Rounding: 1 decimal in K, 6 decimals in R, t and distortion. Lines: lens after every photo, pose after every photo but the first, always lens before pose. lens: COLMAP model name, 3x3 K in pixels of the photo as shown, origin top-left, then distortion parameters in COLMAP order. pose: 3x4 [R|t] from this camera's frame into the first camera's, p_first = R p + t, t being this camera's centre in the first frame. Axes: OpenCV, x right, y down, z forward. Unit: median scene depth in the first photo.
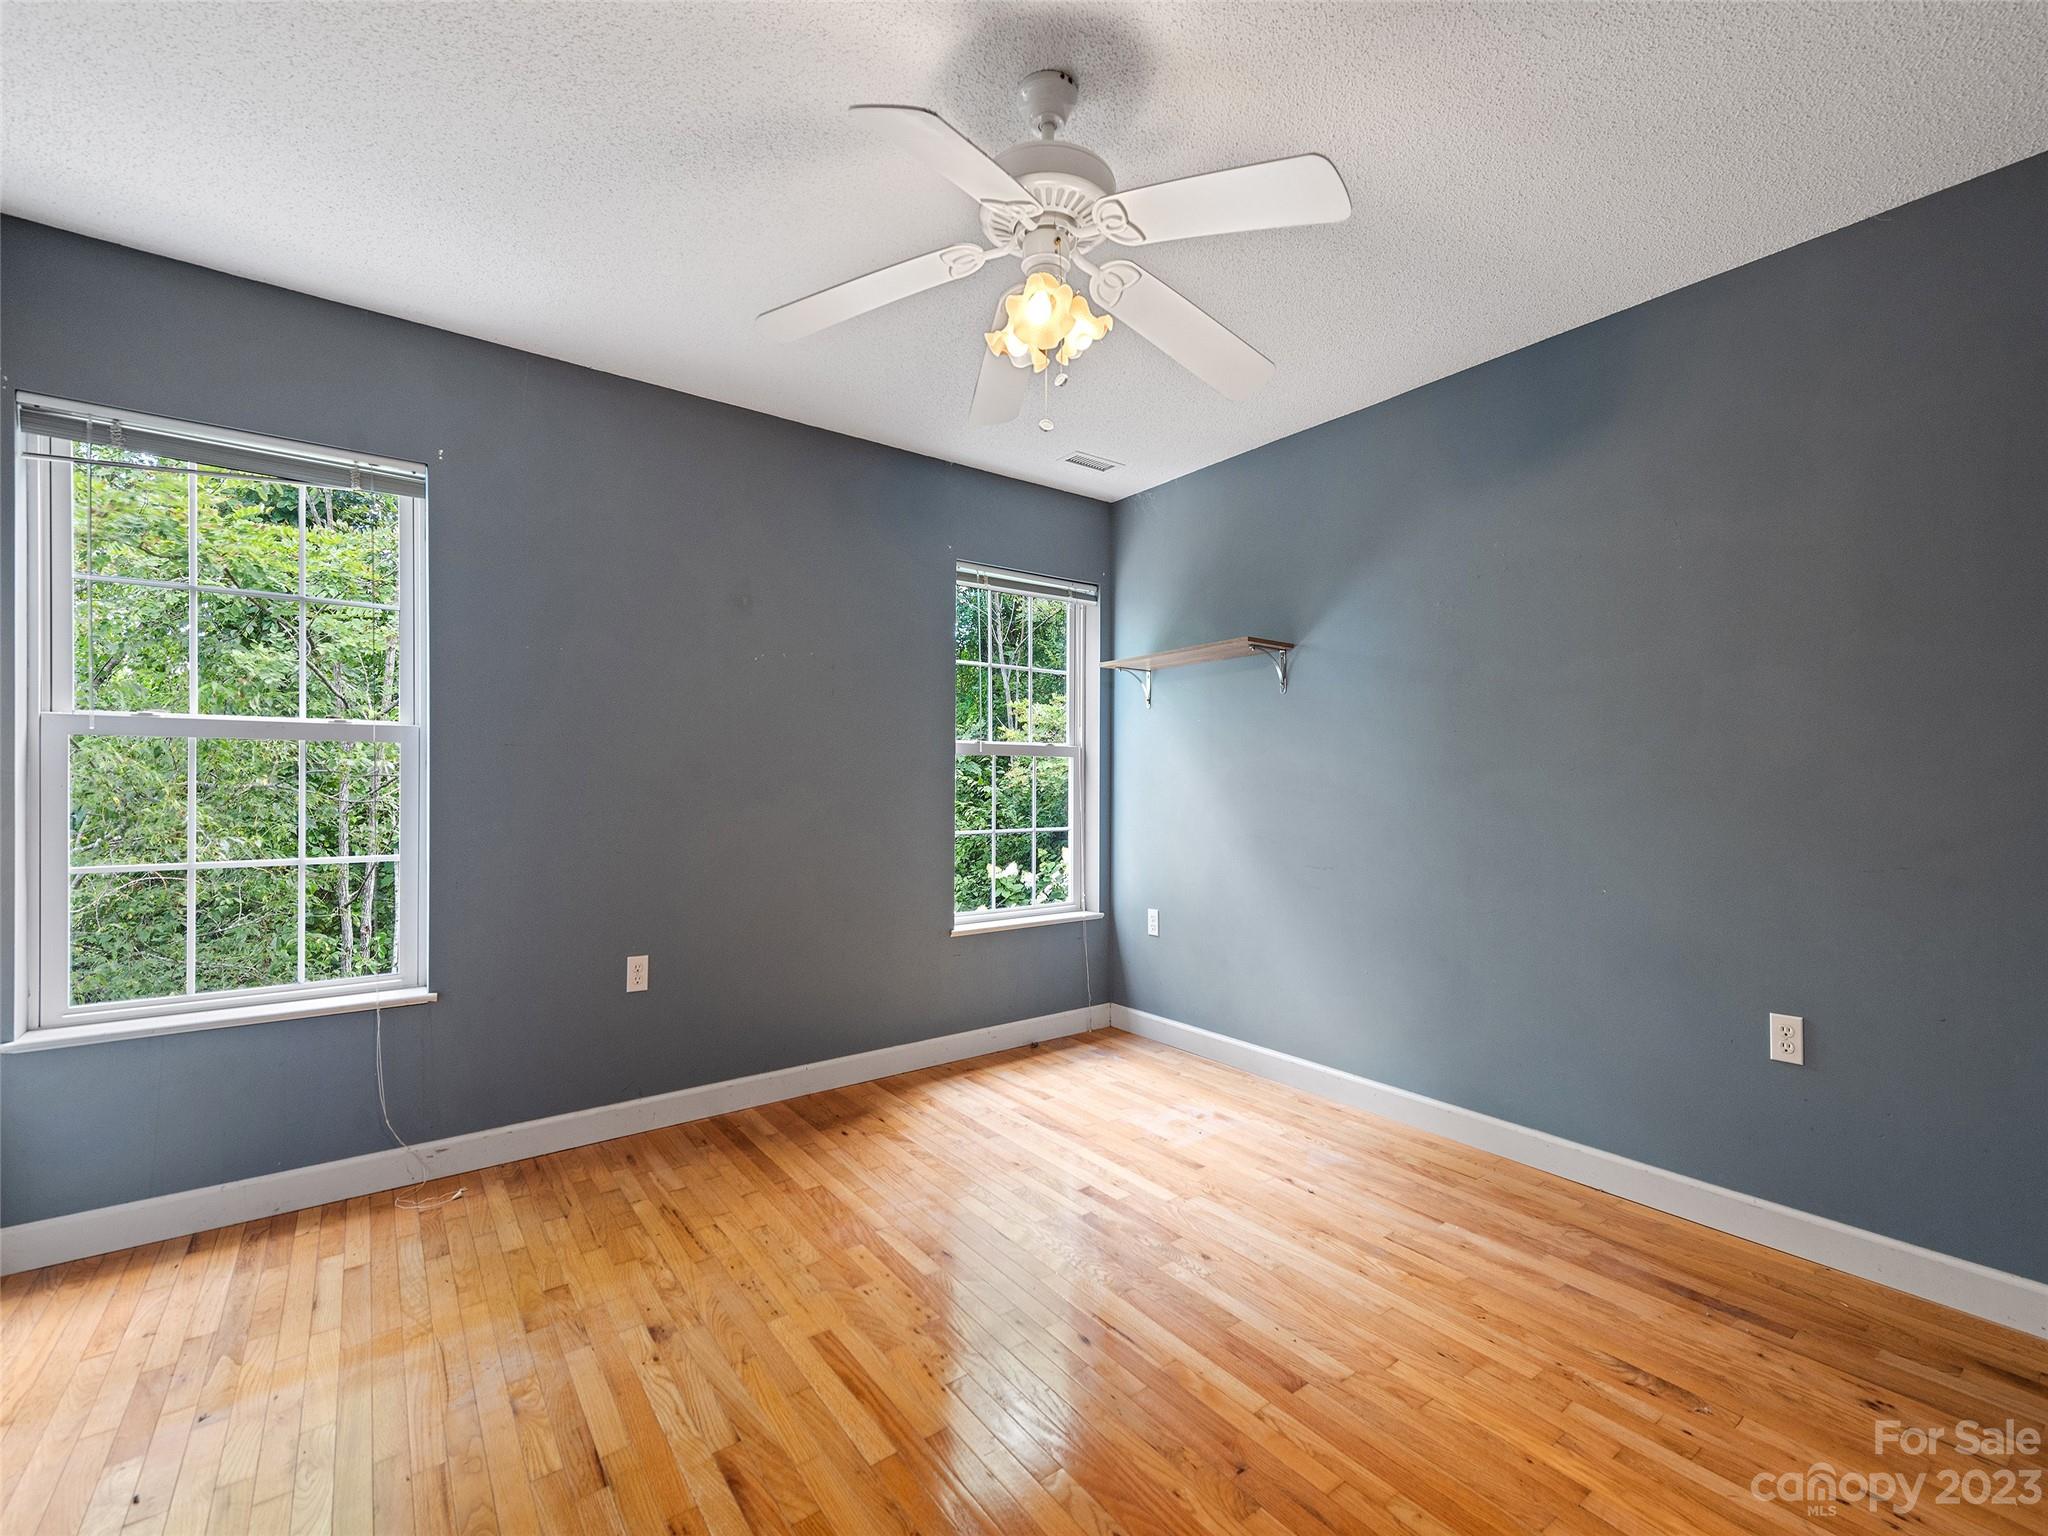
lens RADIAL K [[878.8, 0, 1034.1], [0, 878.8, 763.0], [0, 0, 1]] dist [0.015958, -0.000434]
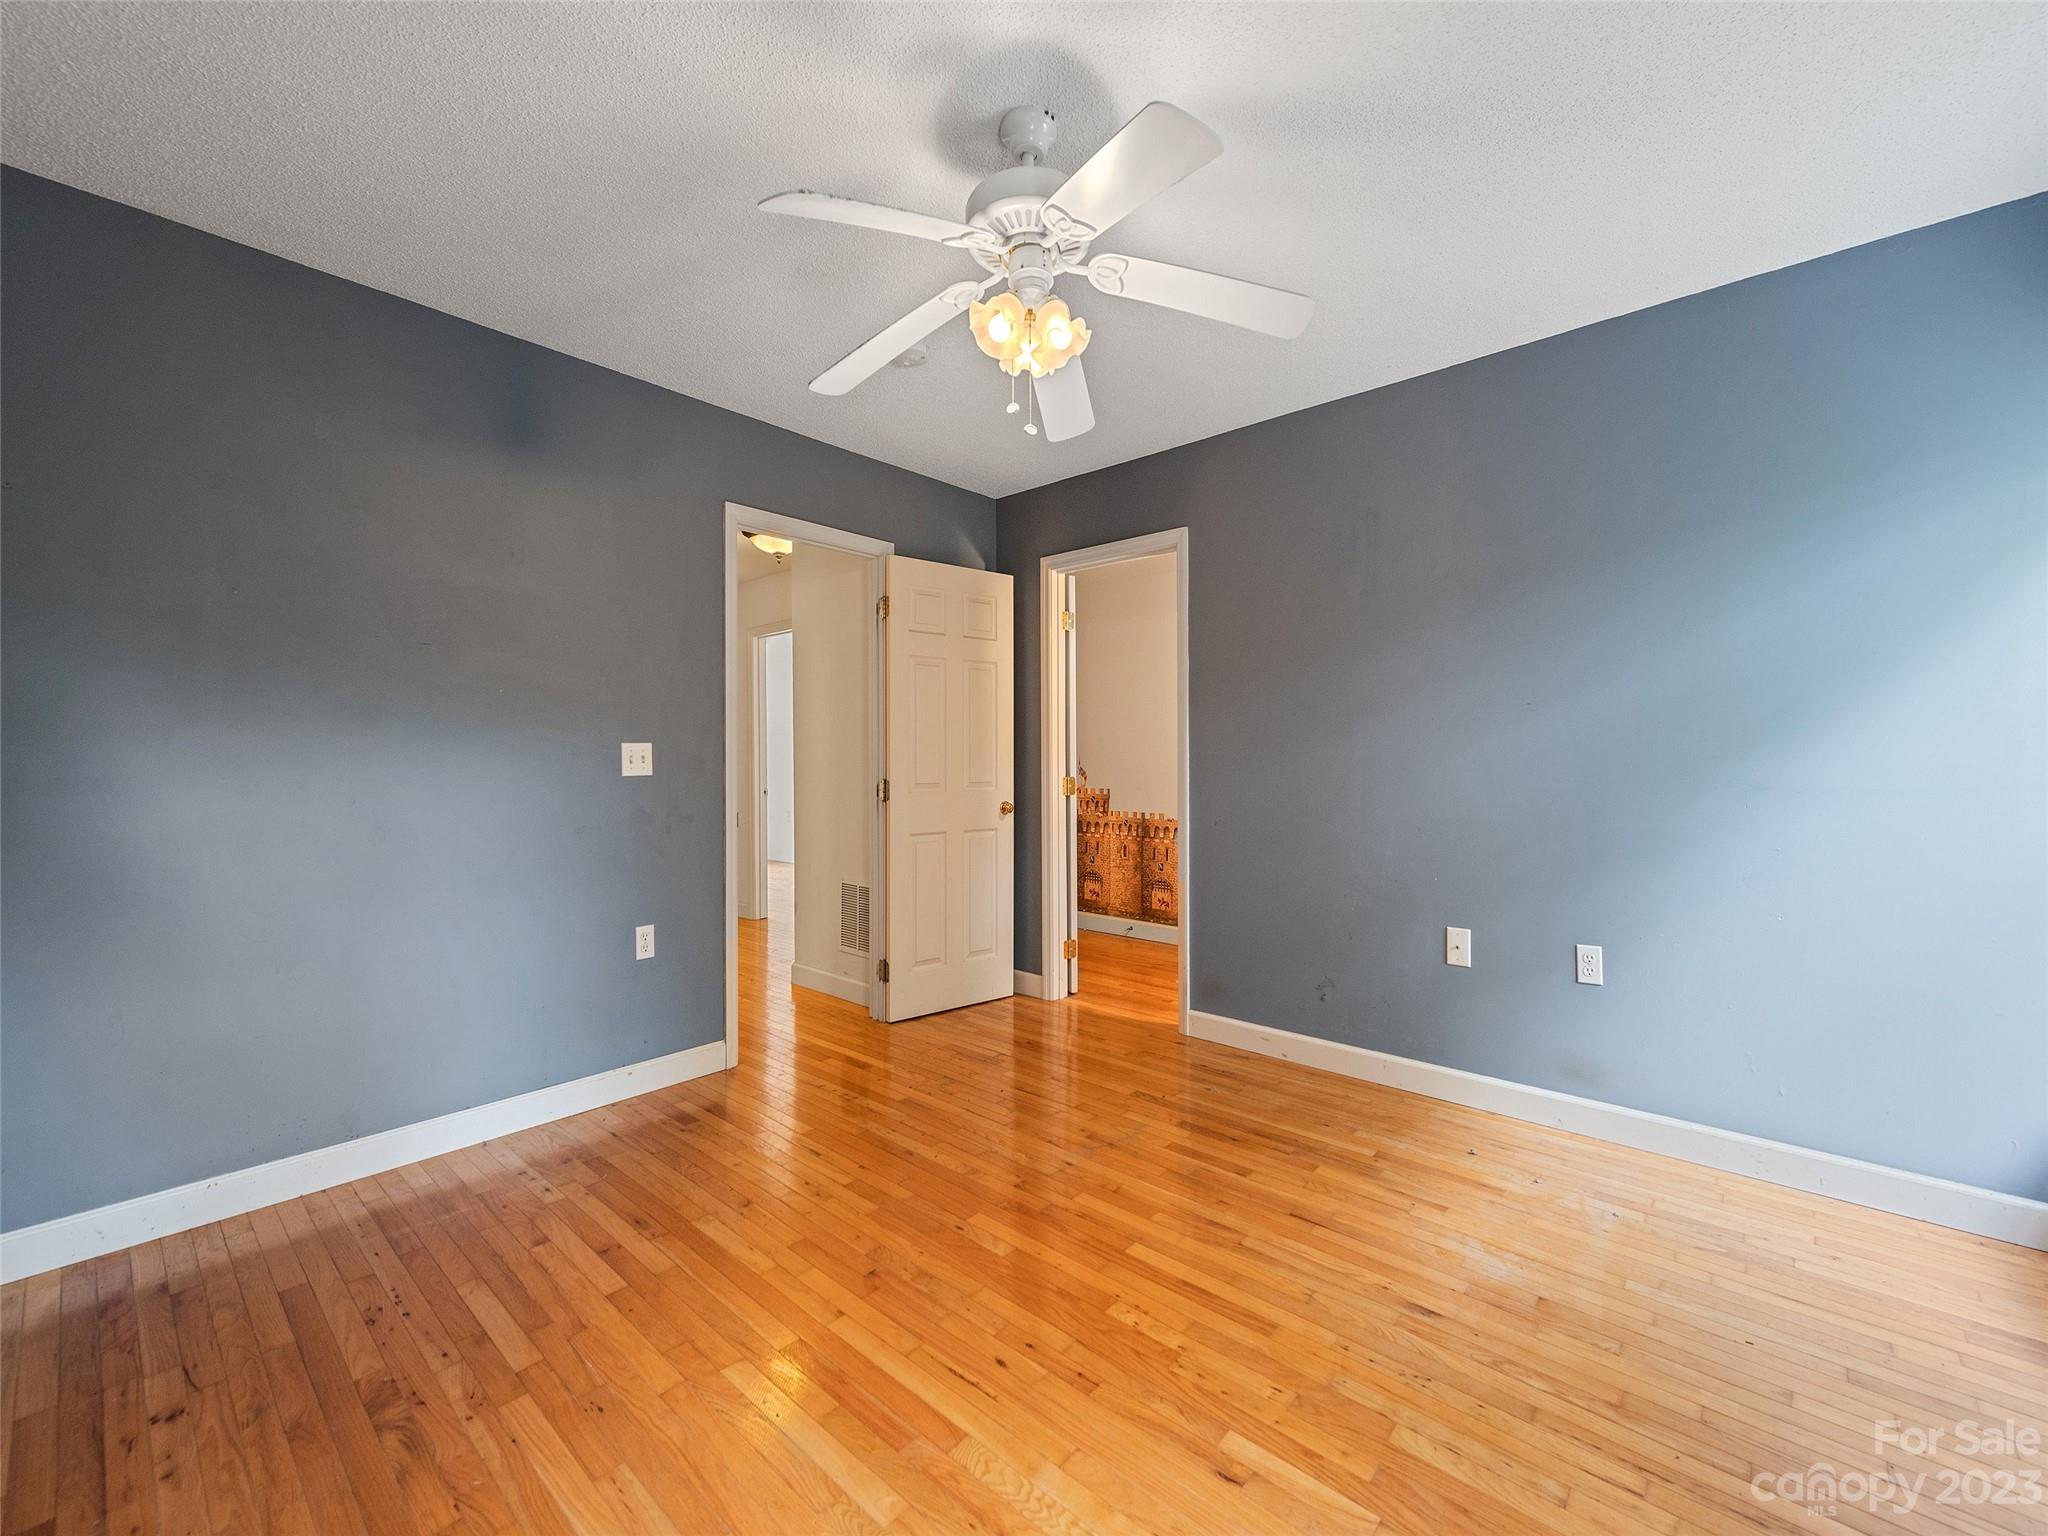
lens RADIAL K [[813.1, 0, 1022.5], [0, 813.1, 759.0], [0, 0, 1]] dist [0.013719, -0.000486]
pose [[-0.981611, -0.001101, -0.190887, 0.211025], [0.005455, 0.999413, -0.033814, 0.053184], [0.190812, -0.034233, -0.981029, 1.969519]]
